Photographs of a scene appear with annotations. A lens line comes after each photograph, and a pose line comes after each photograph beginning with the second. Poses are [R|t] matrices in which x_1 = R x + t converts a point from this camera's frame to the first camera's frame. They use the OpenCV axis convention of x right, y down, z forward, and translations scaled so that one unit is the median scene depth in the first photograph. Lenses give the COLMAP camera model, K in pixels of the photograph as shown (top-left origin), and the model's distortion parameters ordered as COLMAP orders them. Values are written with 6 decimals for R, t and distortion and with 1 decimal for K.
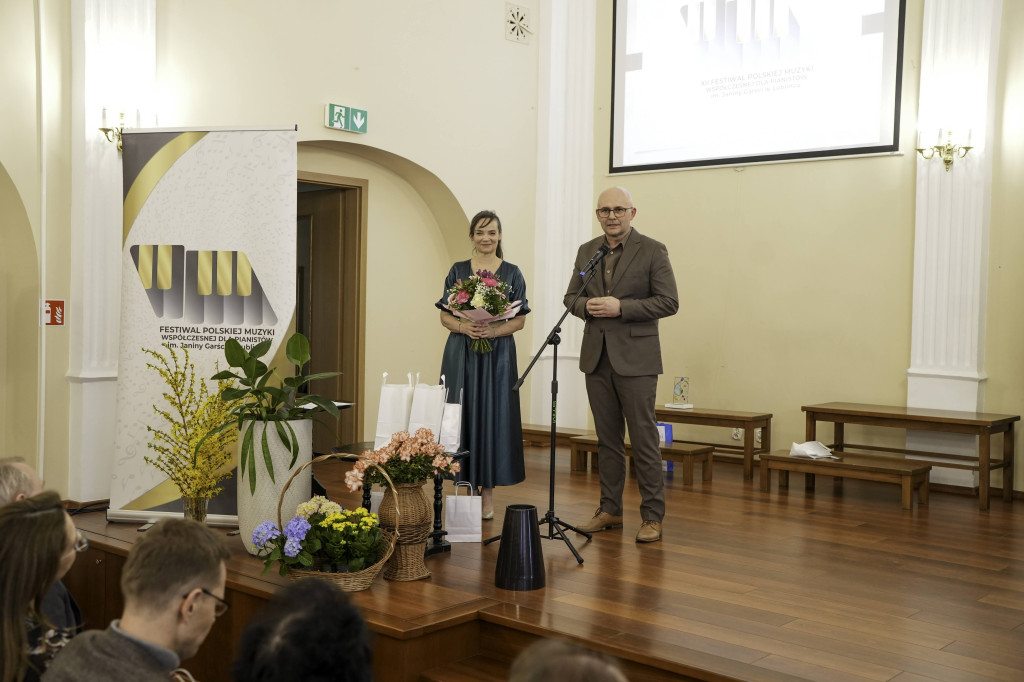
lens RADIAL K [[1180.8, 0, 495.5], [0, 1180.8, 331.4], [0, 0, 1]] dist [-0.019732, 0.388949]
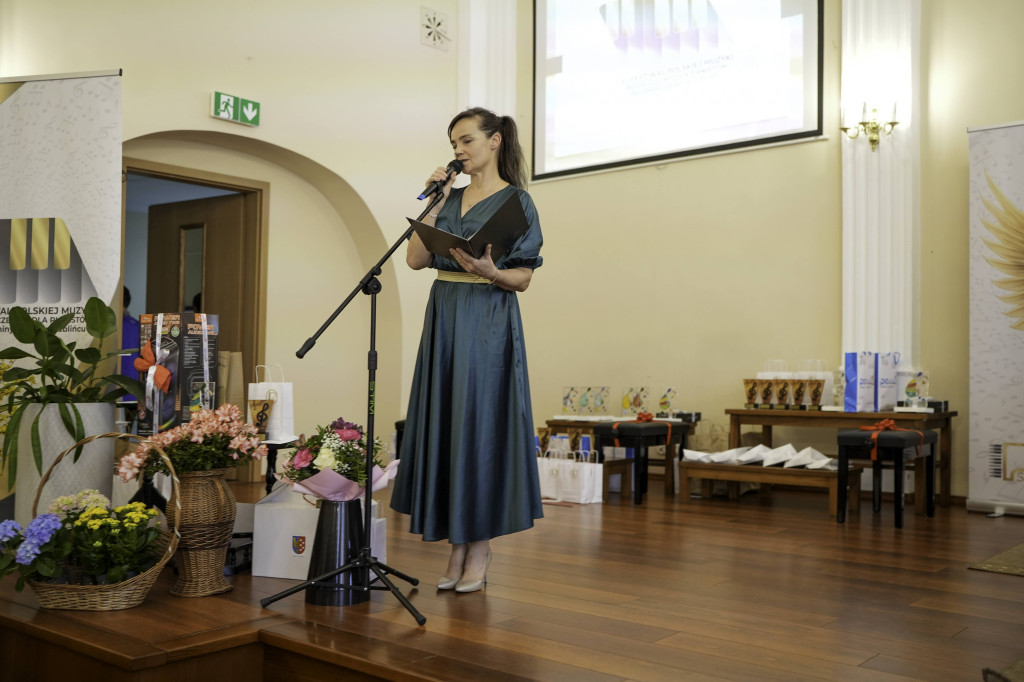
lens RADIAL K [[1053.8, 0, 506.8], [0, 1053.8, 343.0], [0, 0, 1]] dist [-0.055496, 0.164881]
pose [[0.999851, -0.009681, 0.014318, 0.098187], [0.010432, 0.998523, -0.053315, 0.067008], [-0.013780, 0.053456, 0.998475, 0.237711]]
